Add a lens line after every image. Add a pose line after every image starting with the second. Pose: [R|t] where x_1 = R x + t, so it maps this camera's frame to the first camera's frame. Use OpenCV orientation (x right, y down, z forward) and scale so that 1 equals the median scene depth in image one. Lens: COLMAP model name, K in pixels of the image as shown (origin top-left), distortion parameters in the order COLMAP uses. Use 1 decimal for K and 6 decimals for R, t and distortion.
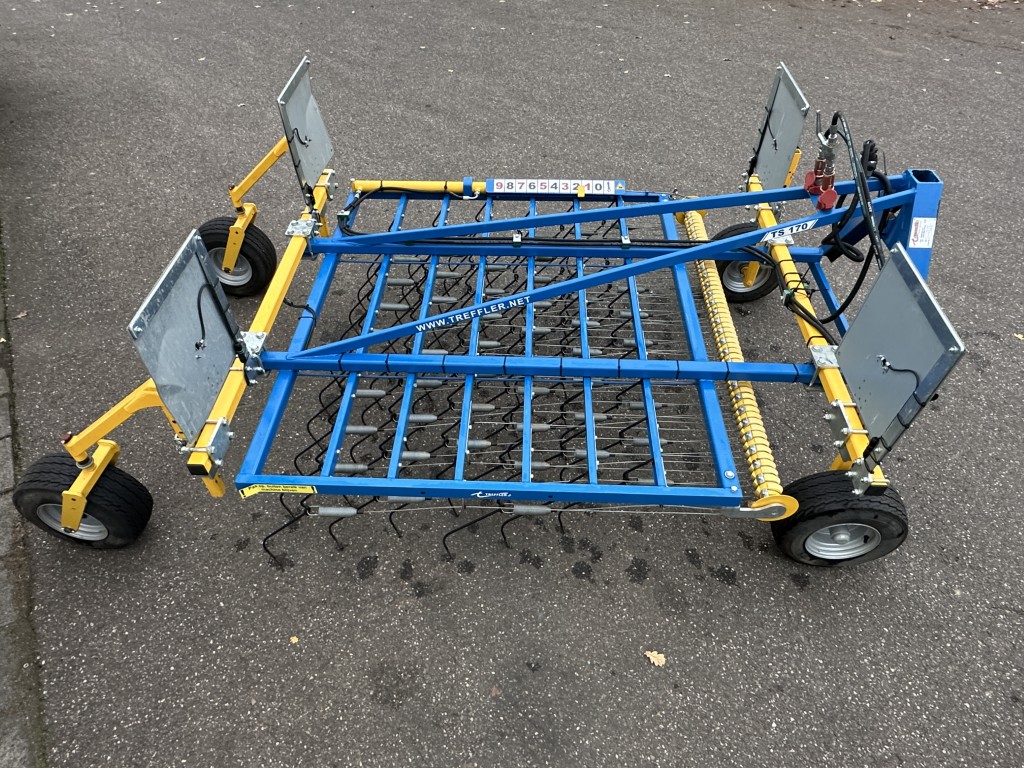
lens RADIAL K [[635.4, 0, 512.0], [0, 635.4, 384.0], [0, 0, 1]] dist [0.044363, -0.000028]
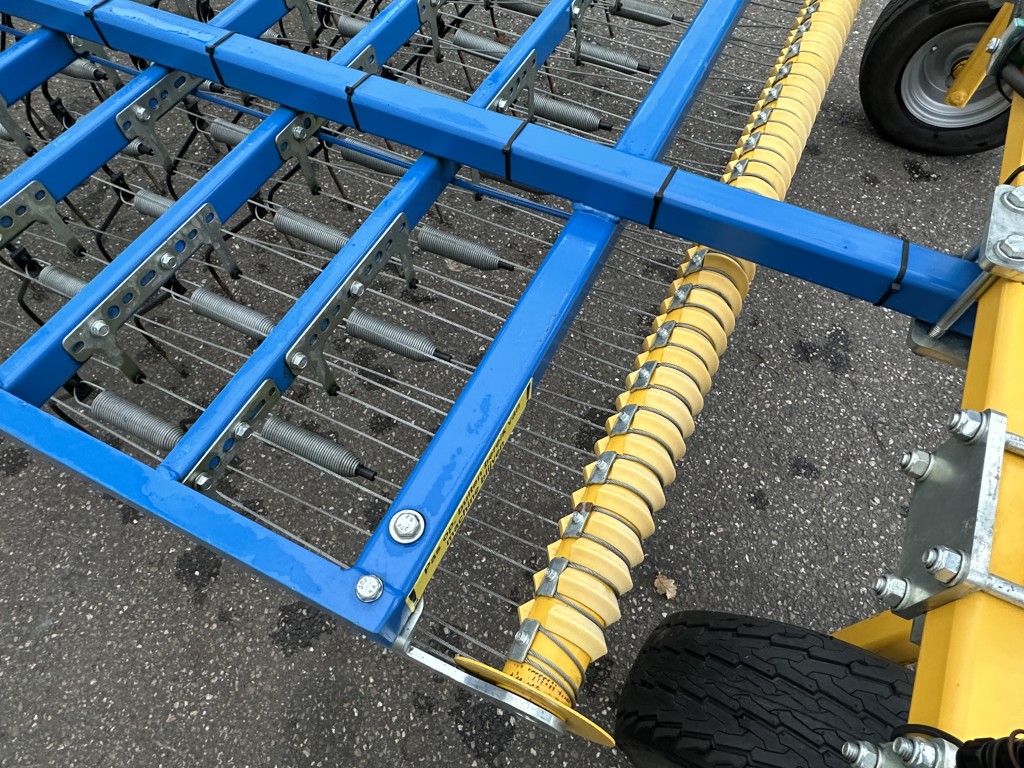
lens RADIAL K [[635.4, 0, 512.0], [0, 635.4, 384.0], [0, 0, 1]] dist [0.044363, -0.000028]
pose [[0.915011, 0.346558, -0.206526, 0.369695], [-0.297136, 0.925197, 0.236054, 0.010803], [0.272883, -0.154625, 0.949540, 0.690840]]
